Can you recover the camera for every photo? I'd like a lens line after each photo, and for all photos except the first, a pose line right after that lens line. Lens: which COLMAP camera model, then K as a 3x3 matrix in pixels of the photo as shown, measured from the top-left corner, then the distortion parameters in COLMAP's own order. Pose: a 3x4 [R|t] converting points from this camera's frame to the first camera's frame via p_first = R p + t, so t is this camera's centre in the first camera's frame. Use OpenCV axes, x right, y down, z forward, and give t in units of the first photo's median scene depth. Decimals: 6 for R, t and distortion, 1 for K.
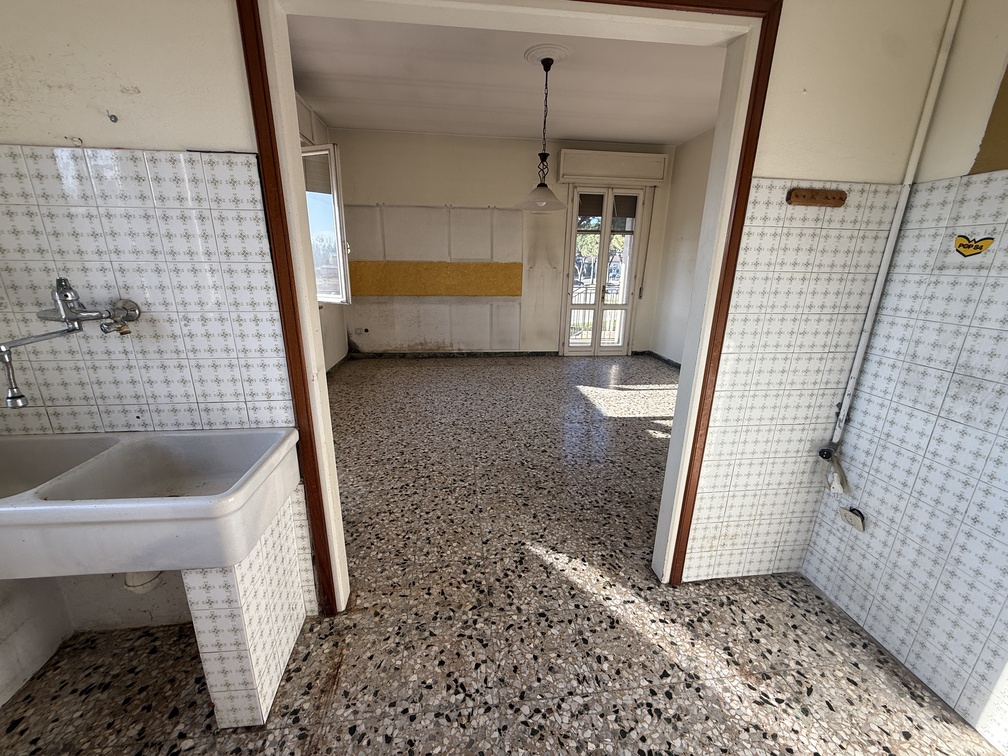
lens RADIAL K [[400.2, 0, 500.1], [0, 400.2, 377.5], [0, 0, 1]] dist [0.000031, 0.000105]
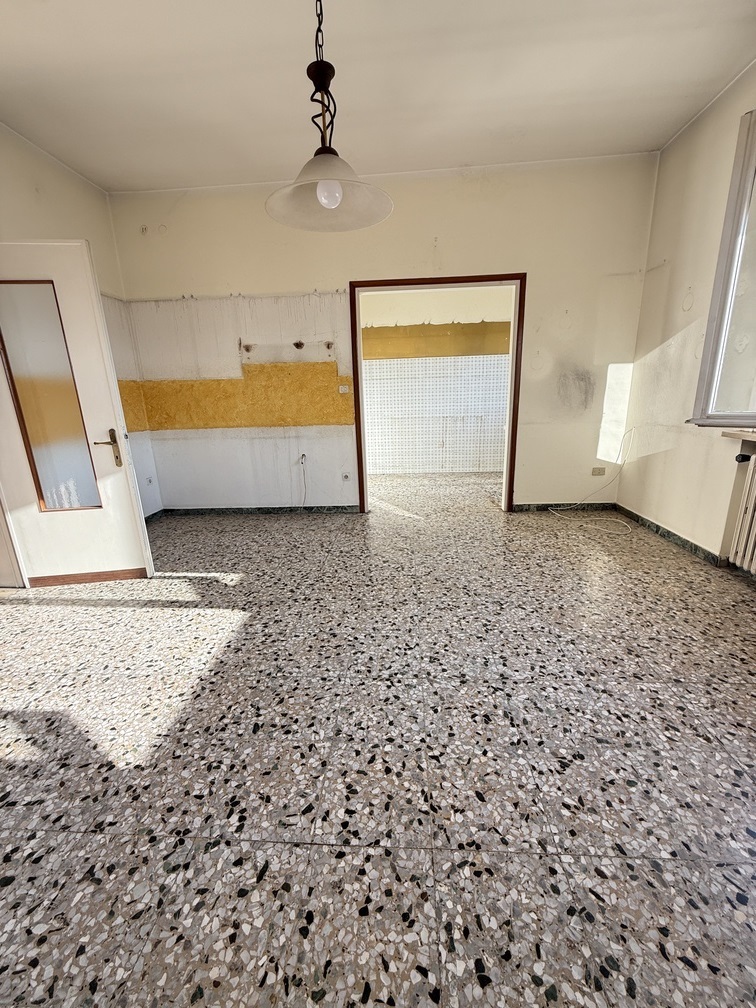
lens RADIAL K [[400.2, 0, 377.2], [0, 400.2, 498.5], [0, 0, 1]] dist [0.000031, 0.000105]
pose [[-0.983240, -0.029041, 0.179989, -0.021549], [0.067628, 0.858707, 0.507986, -0.247204], [-0.169310, 0.511644, -0.842351, 0.990049]]
